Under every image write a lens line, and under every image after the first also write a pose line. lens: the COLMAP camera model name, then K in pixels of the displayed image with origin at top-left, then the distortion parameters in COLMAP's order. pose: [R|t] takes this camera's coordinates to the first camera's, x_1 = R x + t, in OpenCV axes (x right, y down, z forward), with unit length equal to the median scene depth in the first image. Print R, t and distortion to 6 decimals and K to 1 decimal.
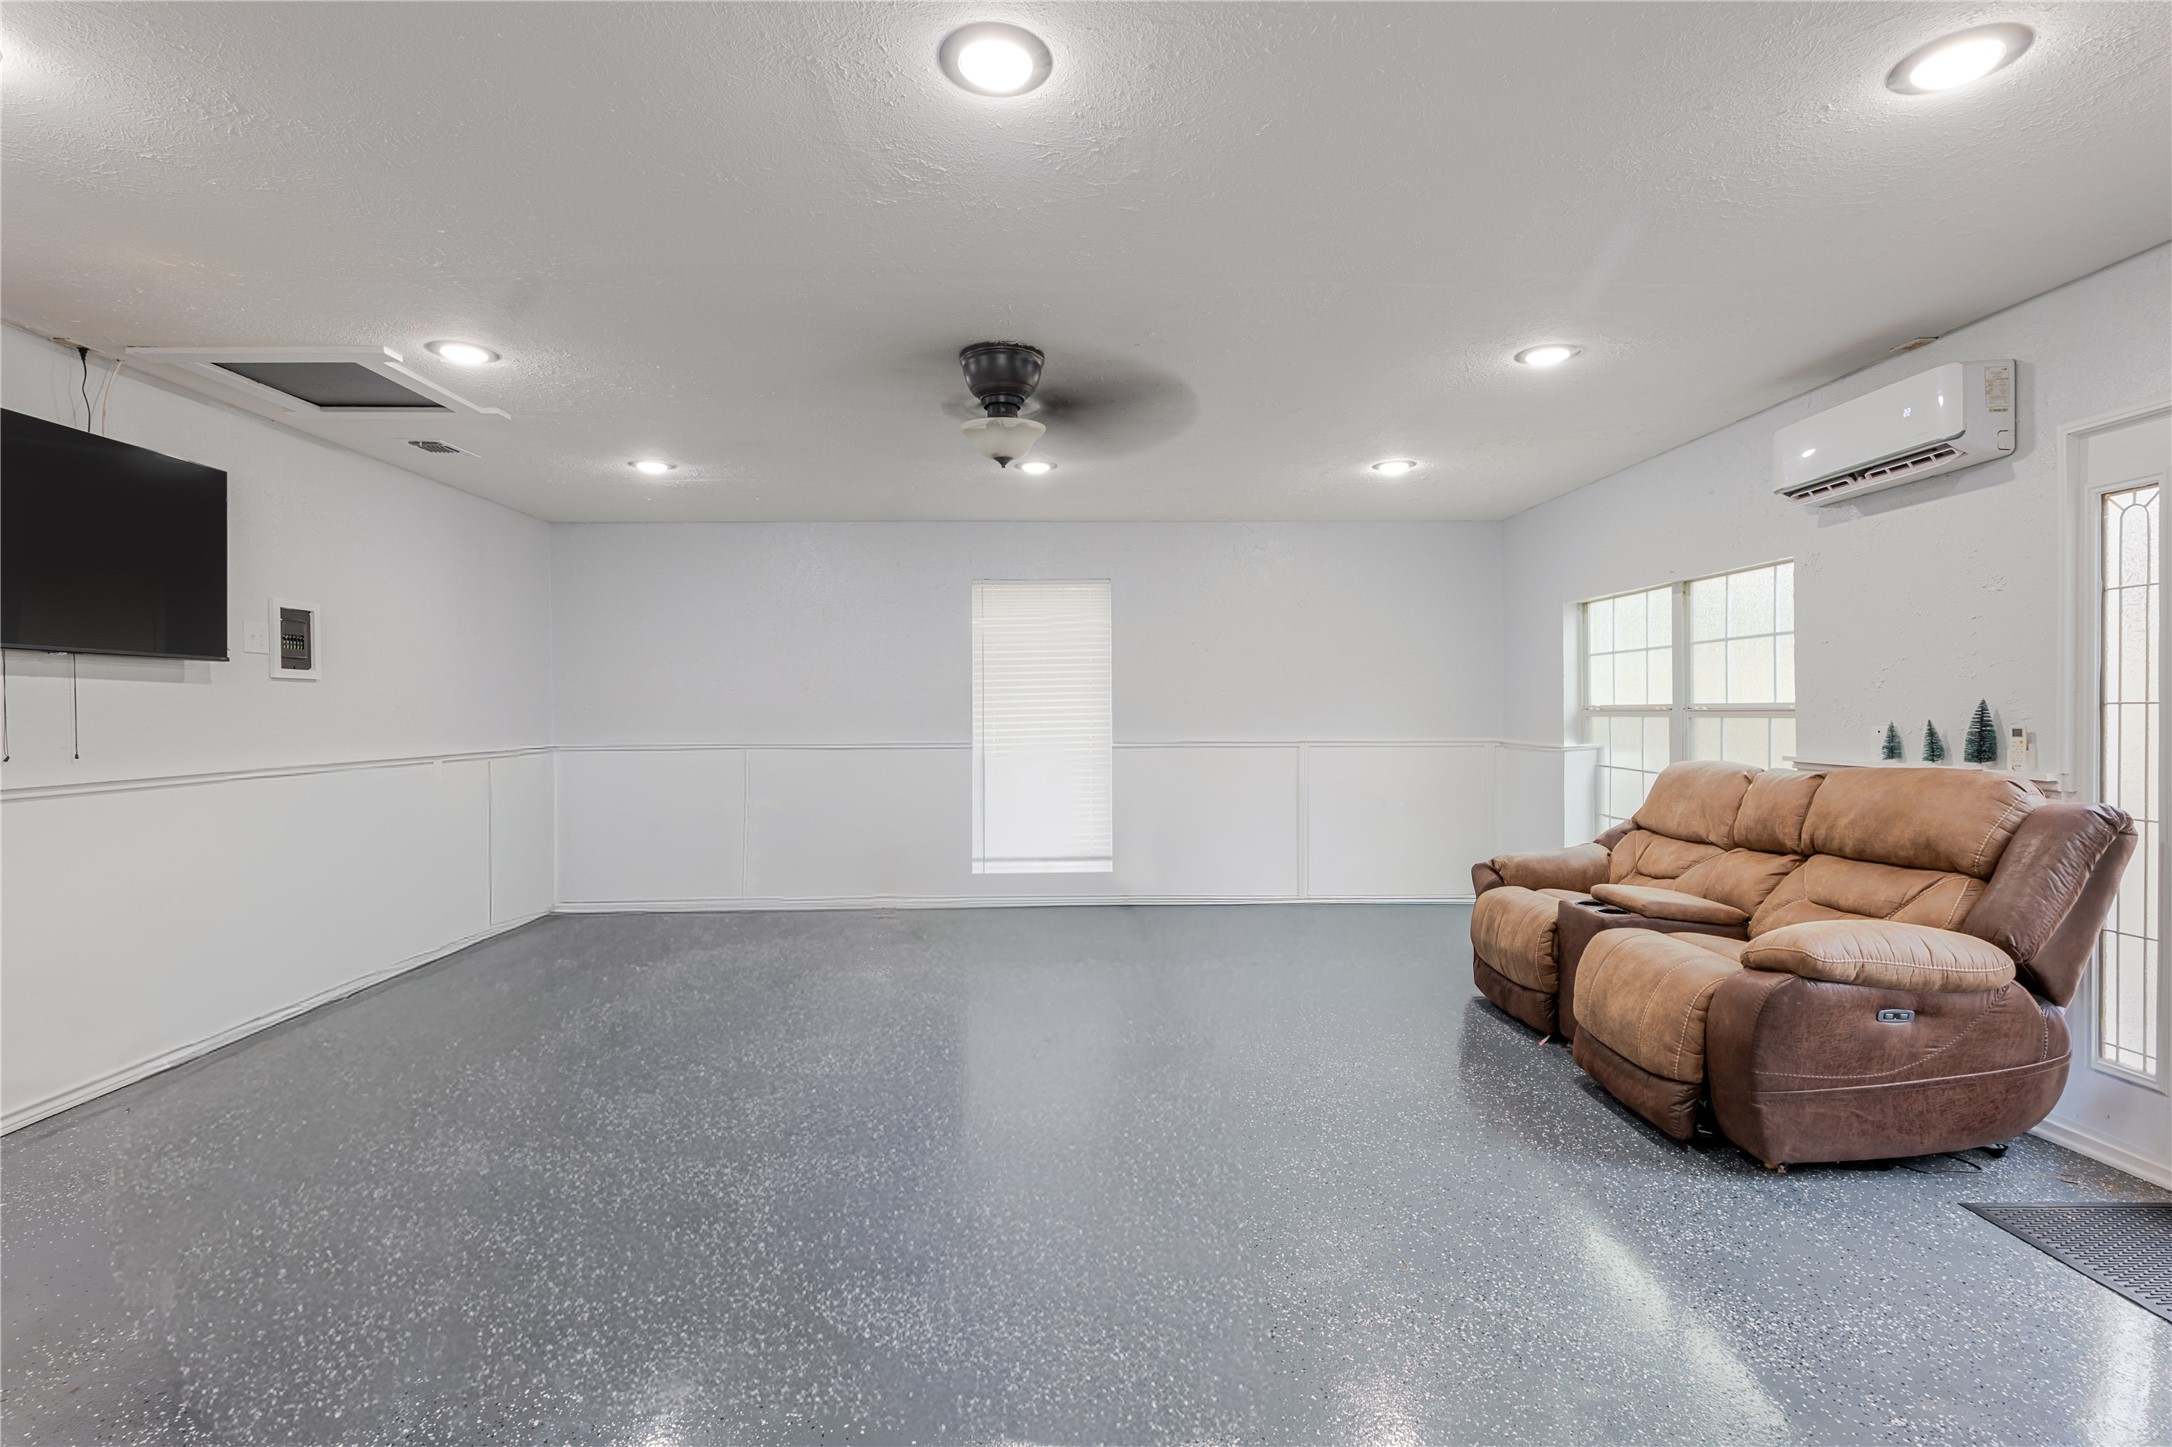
lens RADIAL K [[1006.1, 0, 1099.4], [0, 1006.1, 718.0], [0, 0, 1]] dist [0.003929, 0.002751]
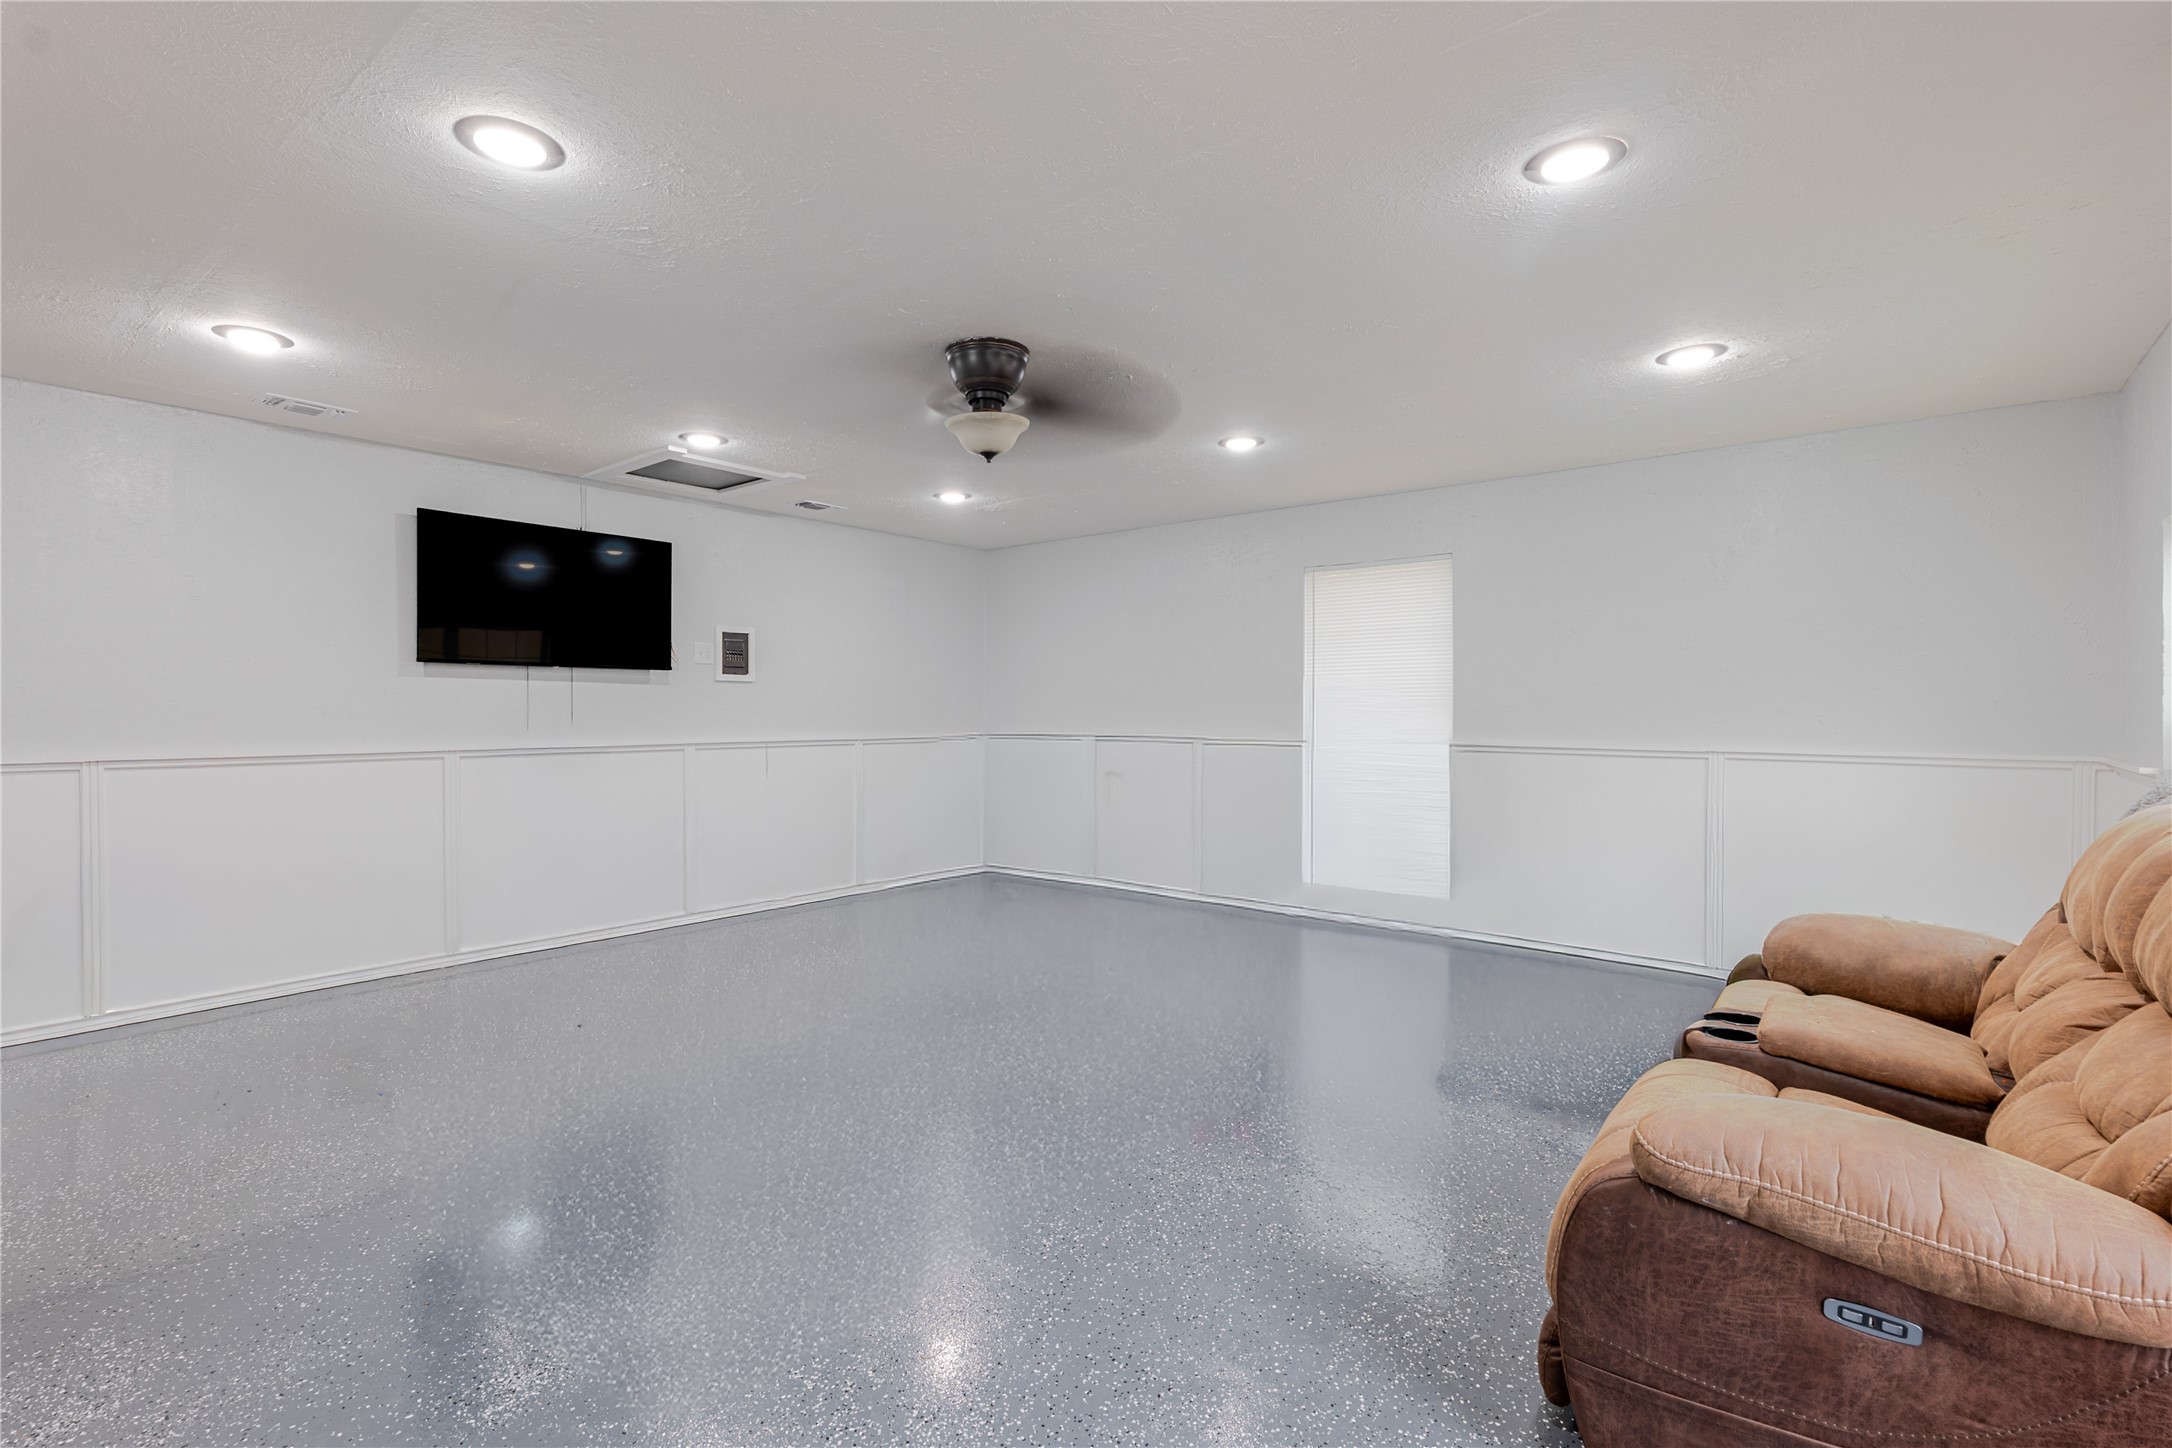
lens RADIAL K [[1006.1, 0, 1098.4], [0, 1006.1, 718.8], [0, 0, 1]] dist [0.003929, 0.002751]
pose [[0.763988, 0.011608, -0.645126, 0.640910], [-0.011486, 0.999924, 0.004389, 0.002813], [0.645128, 0.004056, 0.764064, 0.297936]]
